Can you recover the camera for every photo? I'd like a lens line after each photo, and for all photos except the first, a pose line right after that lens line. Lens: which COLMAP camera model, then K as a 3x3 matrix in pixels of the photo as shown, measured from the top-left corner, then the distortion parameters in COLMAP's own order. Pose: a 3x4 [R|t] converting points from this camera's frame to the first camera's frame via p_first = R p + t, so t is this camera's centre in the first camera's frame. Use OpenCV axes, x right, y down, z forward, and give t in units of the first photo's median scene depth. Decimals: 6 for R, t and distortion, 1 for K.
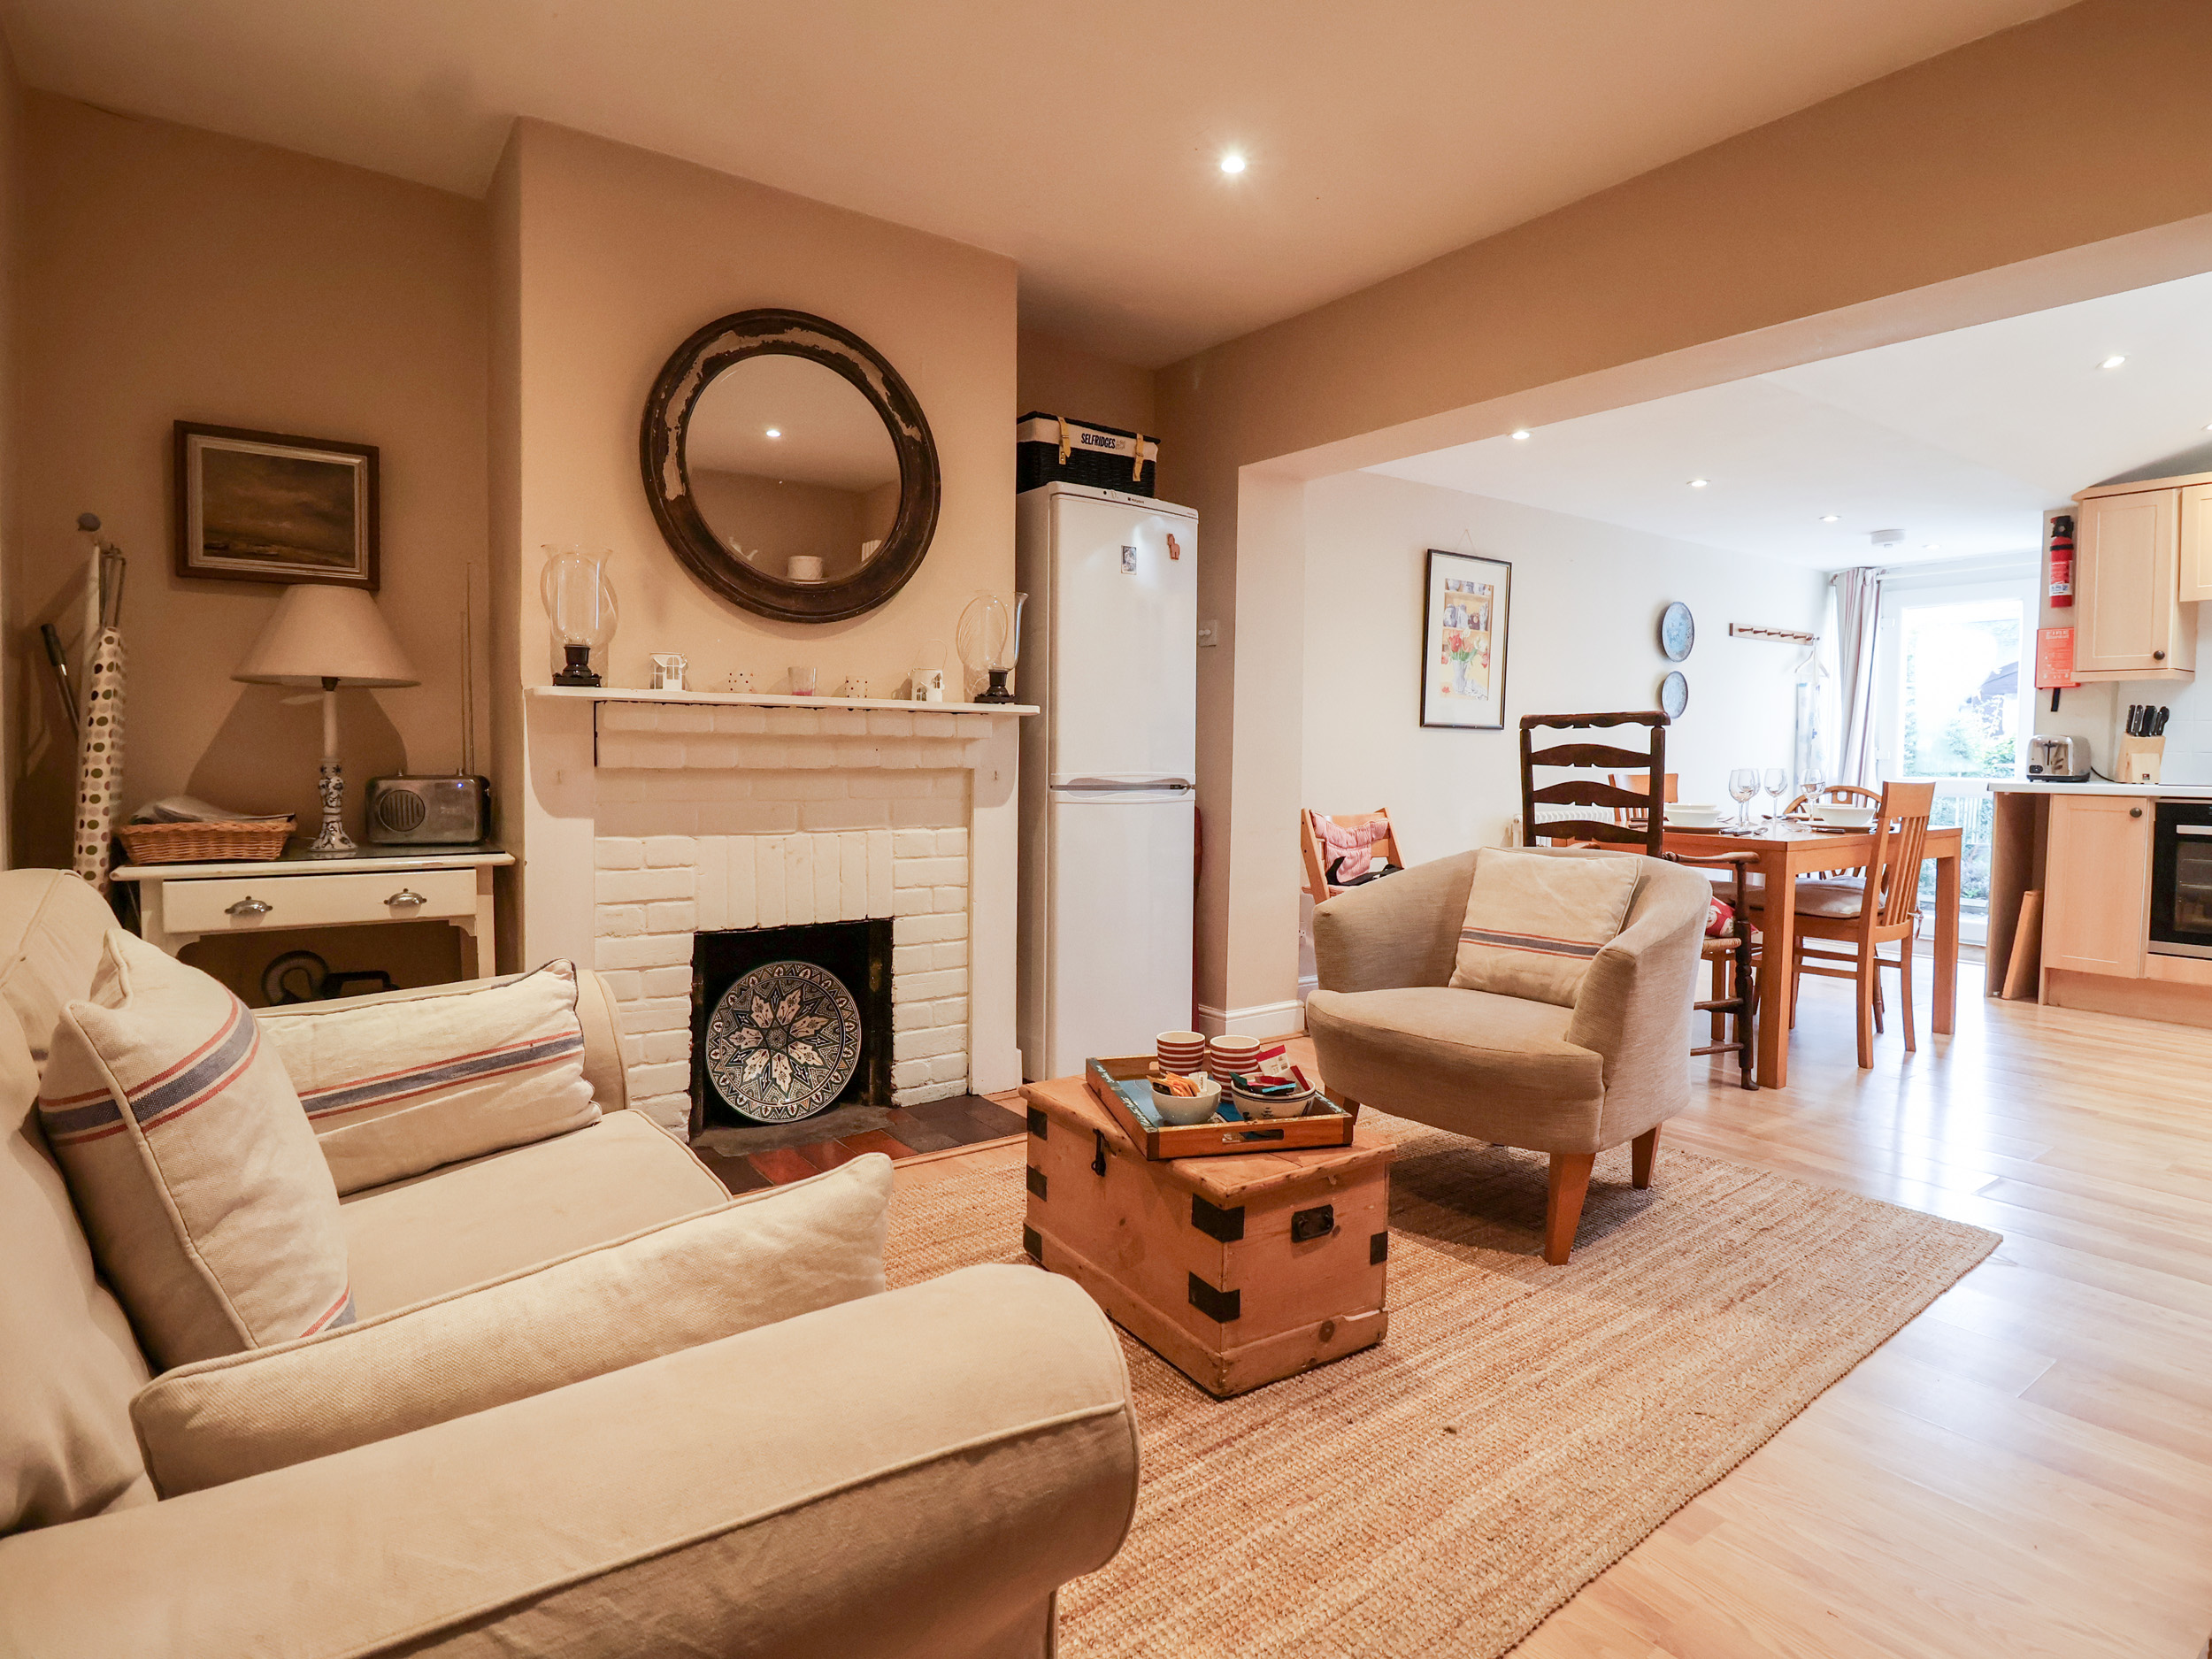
lens RADIAL K [[1188.6, 0, 1129.3], [0, 1188.6, 800.7], [0, 0, 1]] dist [0.002258, -0.016837]
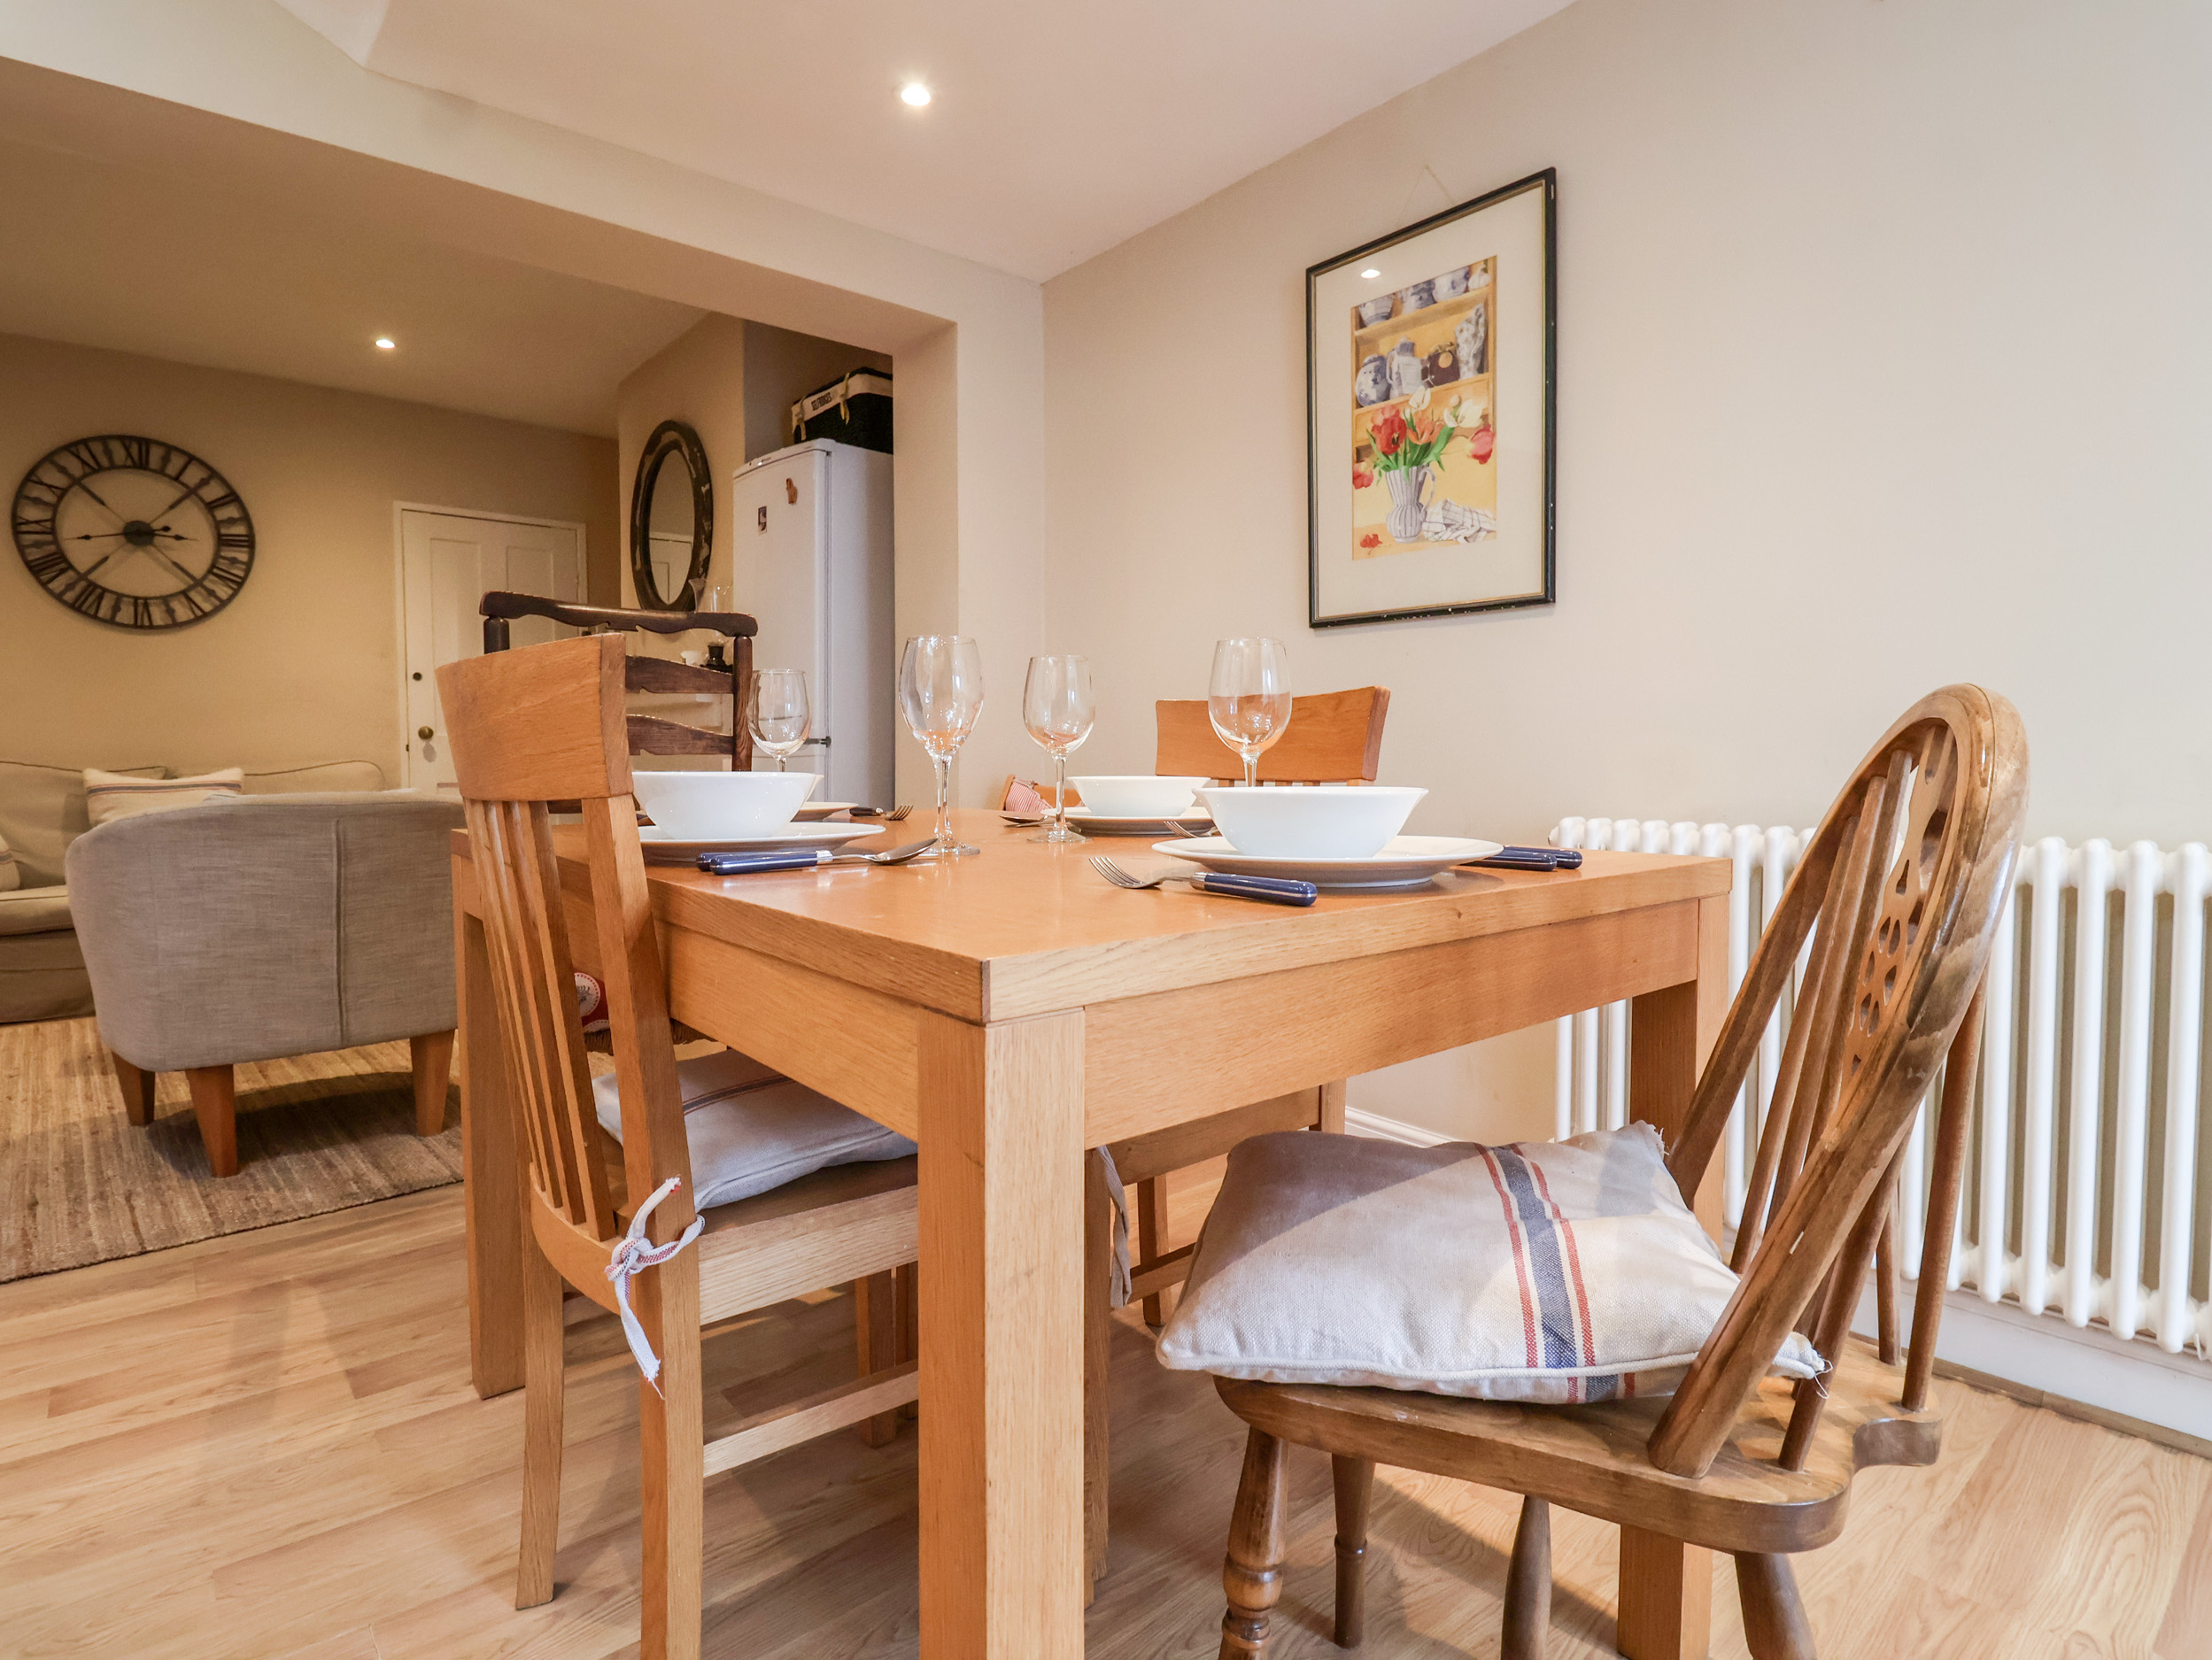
lens RADIAL K [[1151.2, 0, 1140.9], [0, 1151.2, 799.0], [0, 0, 1]] dist [0.000952, -0.015364]
pose [[0.067749, 0.037500, -0.996997, 0.713791], [-0.033750, 0.998808, 0.035275, -0.004339], [0.997131, 0.031259, 0.068933, 0.875285]]
